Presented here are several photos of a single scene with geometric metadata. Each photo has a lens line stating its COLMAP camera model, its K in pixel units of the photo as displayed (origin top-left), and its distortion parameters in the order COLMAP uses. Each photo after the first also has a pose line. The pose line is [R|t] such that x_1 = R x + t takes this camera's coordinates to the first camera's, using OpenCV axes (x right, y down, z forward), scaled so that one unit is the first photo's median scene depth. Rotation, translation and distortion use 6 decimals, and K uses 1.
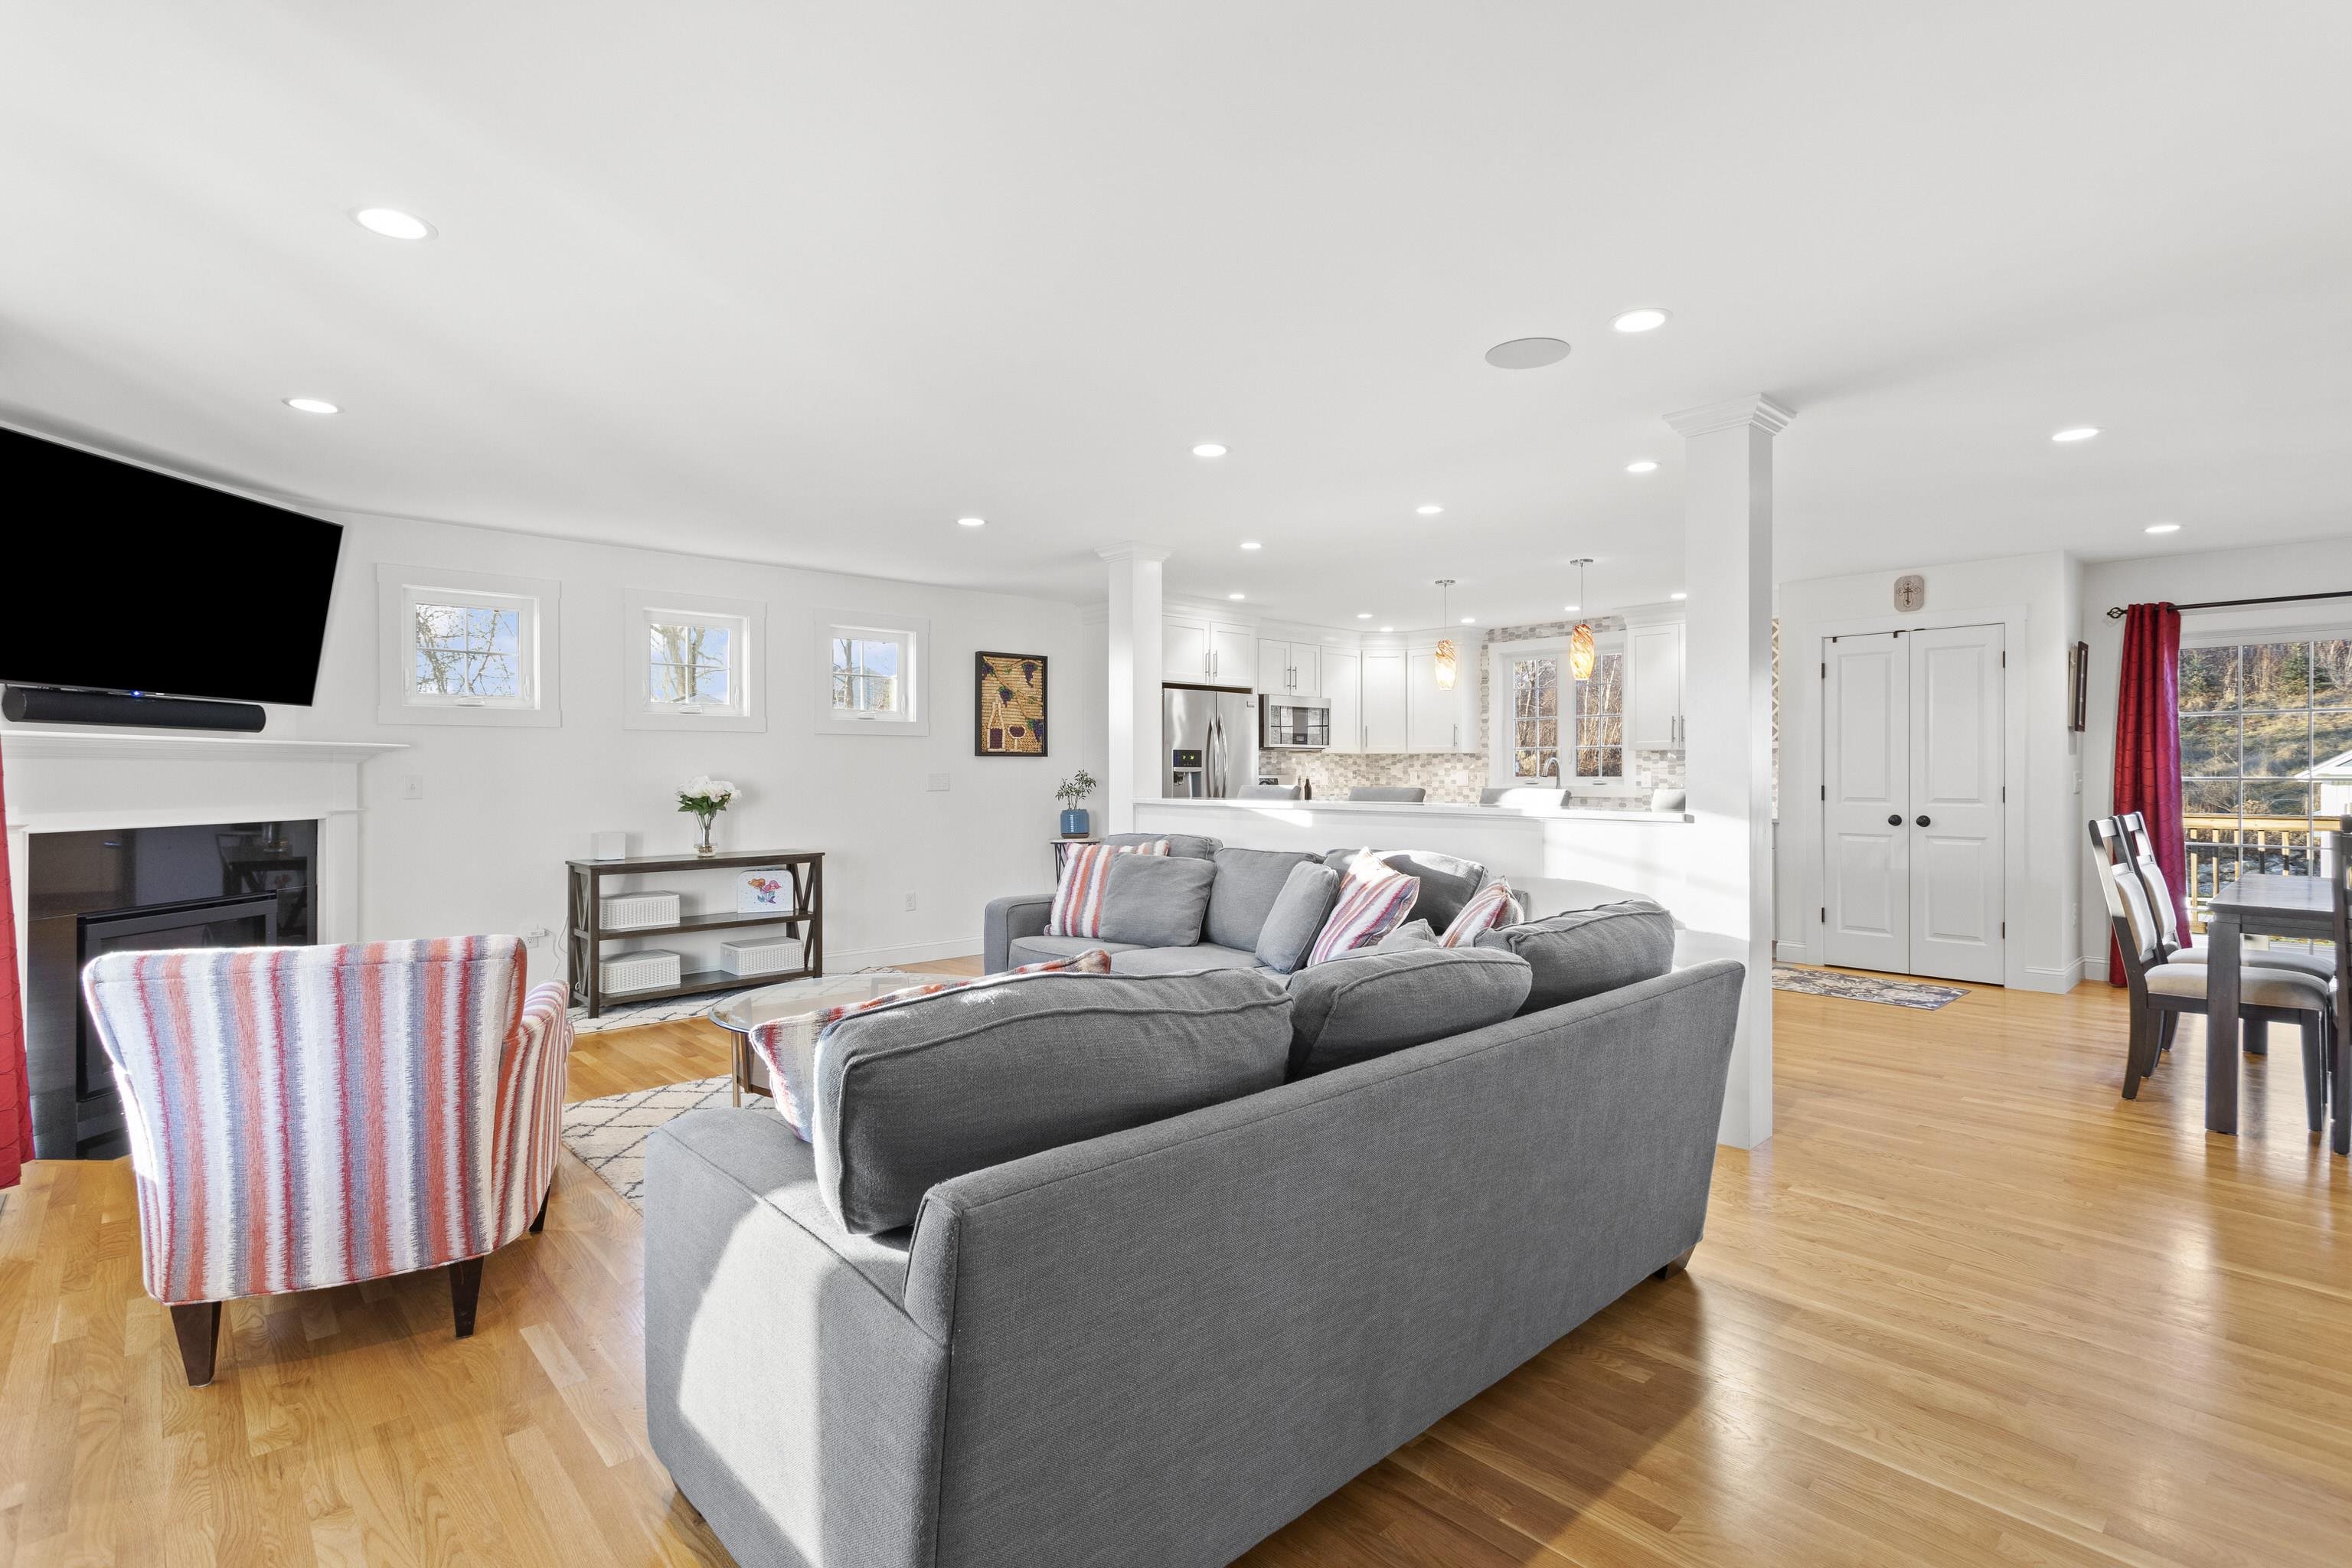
lens RADIAL K [[1114.5, 0, 1179.0], [0, 1114.5, 767.3], [0, 0, 1]] dist [0.000026, 0.000627]
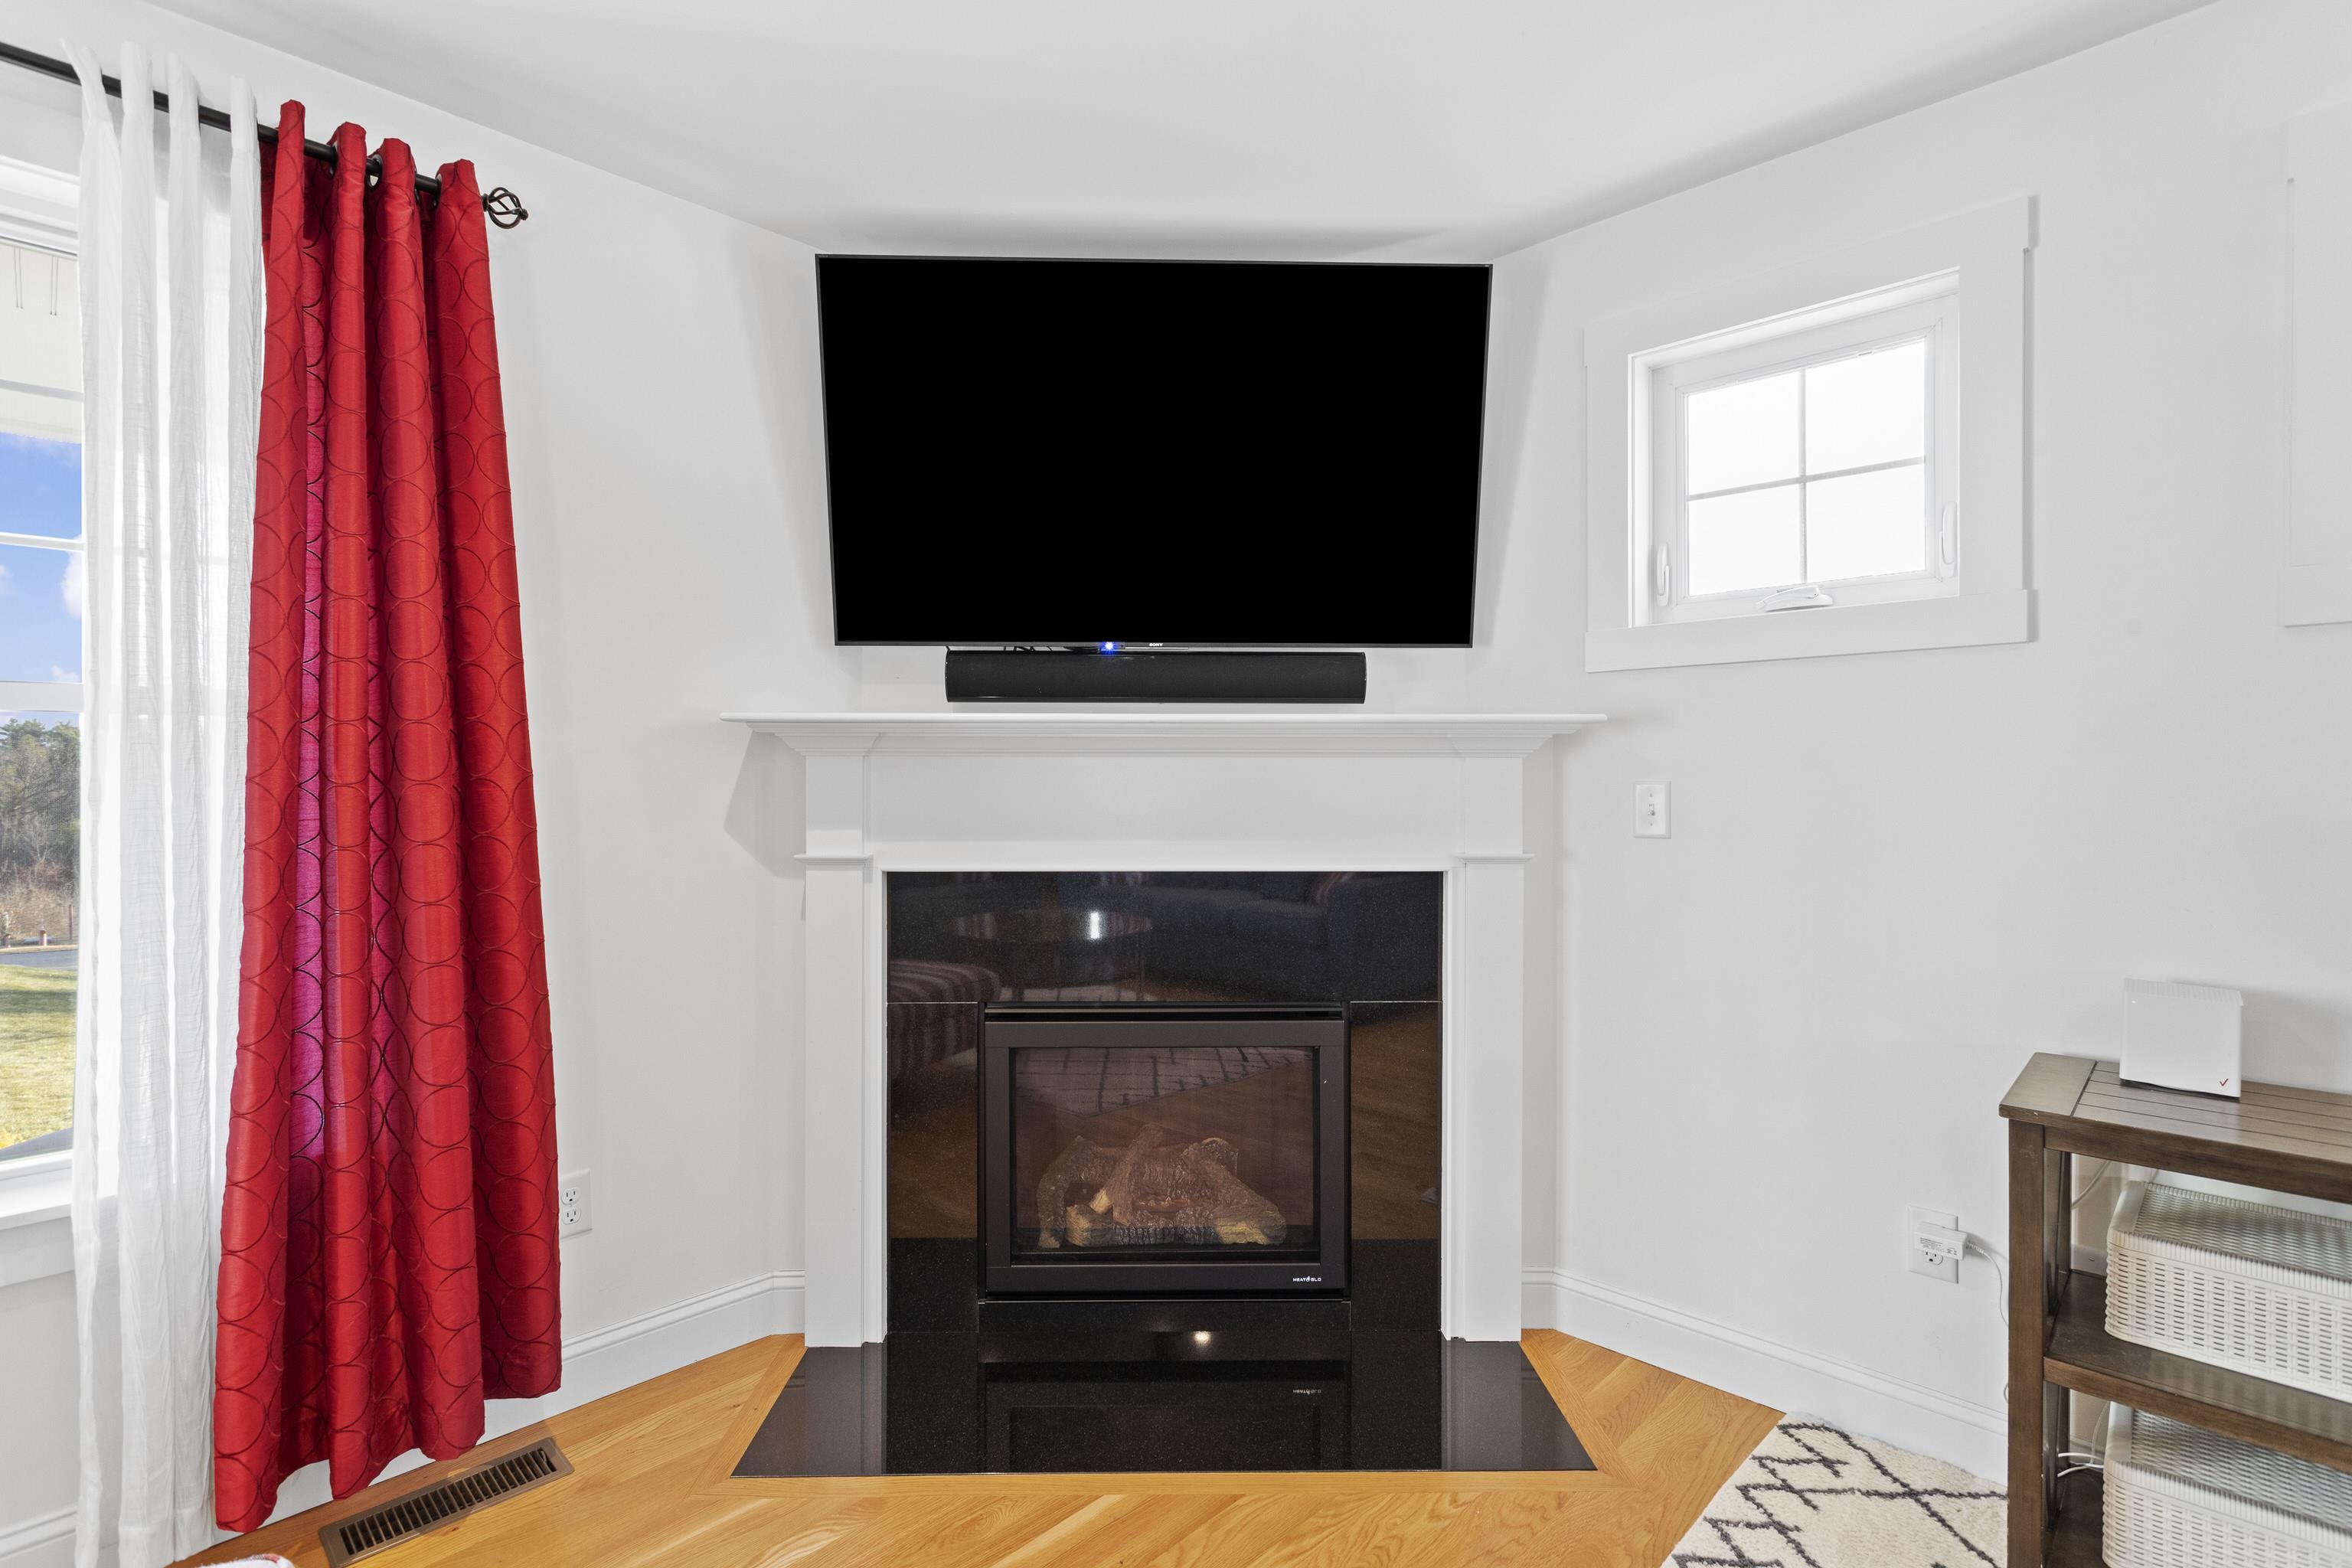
lens RADIAL K [[1103.0, 0, 1180.5], [0, 1103.0, 774.6], [0, 0, 1]] dist [0.040999, -0.026156]
pose [[0.053336, 0.007429, -0.998549, -0.230982], [0.005915, 0.999952, 0.007756, -0.000623], [0.998559, -0.006320, 0.053289, 0.698877]]
